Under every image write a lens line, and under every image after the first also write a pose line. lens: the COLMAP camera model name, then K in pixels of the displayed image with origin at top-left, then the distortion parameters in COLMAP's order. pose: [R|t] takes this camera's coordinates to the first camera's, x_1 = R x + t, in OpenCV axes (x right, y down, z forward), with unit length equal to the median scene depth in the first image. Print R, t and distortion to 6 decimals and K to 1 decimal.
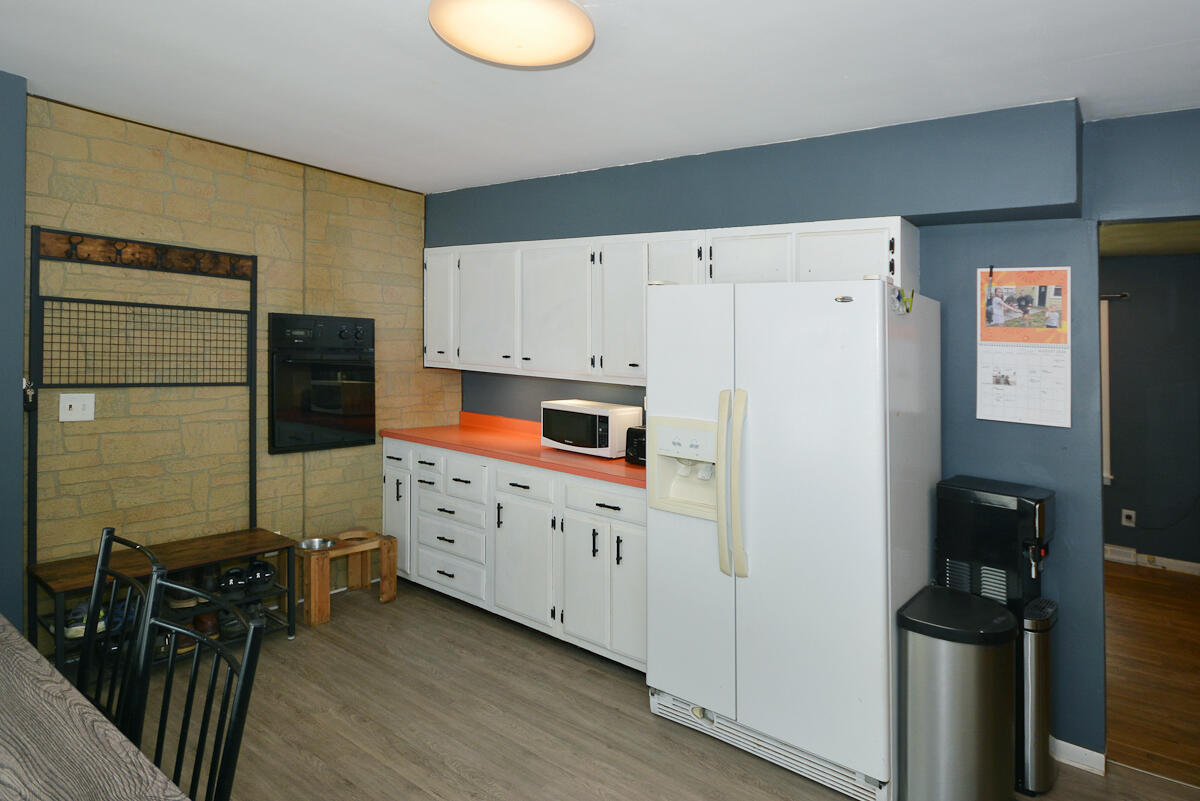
lens RADIAL K [[677.9, 0, 600.7], [0, 677.9, 374.6], [0, 0, 1]] dist [-0.000077, -0.000011]
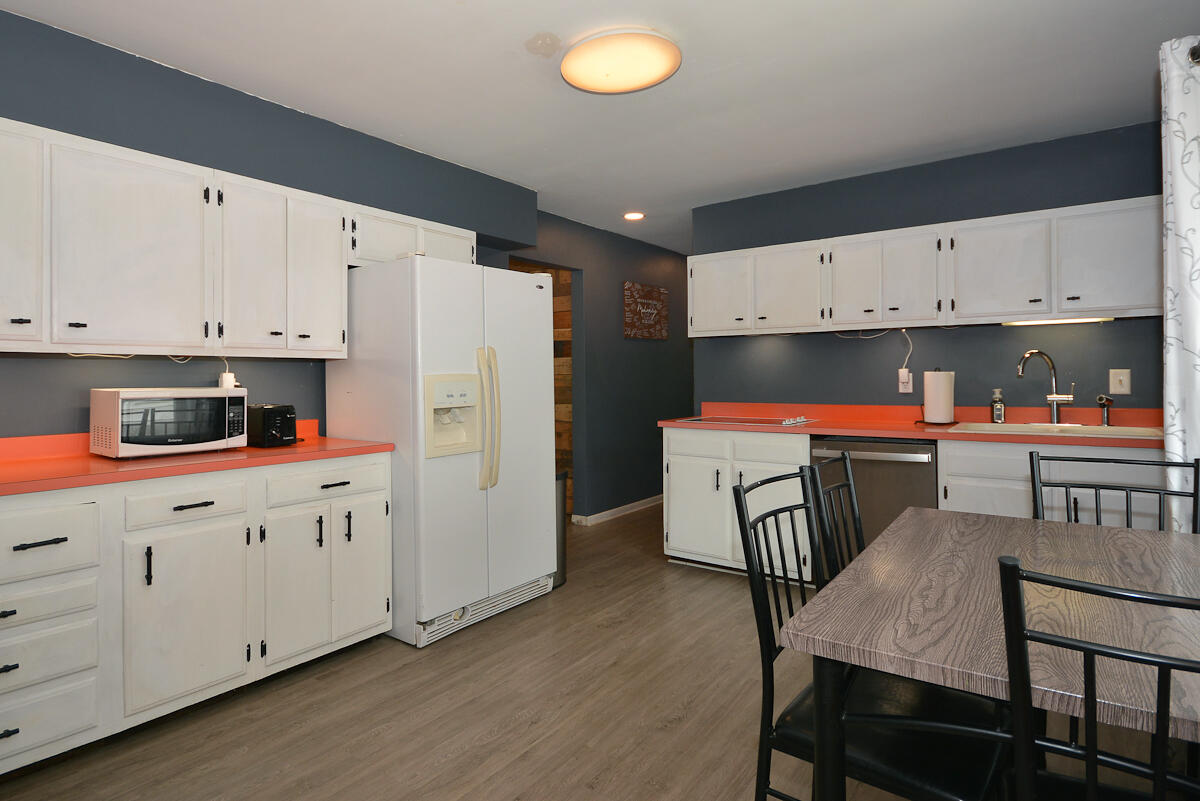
lens RADIAL K [[633.2, 0, 601.2], [0, 633.2, 378.3], [0, 0, 1]] dist [-0.000804, -0.000188]
pose [[-0.016927, -0.060367, 0.998033, -0.850034], [0.044533, 0.997140, 0.061068, 0.014002], [-0.998864, 0.045479, -0.014190, 0.648137]]
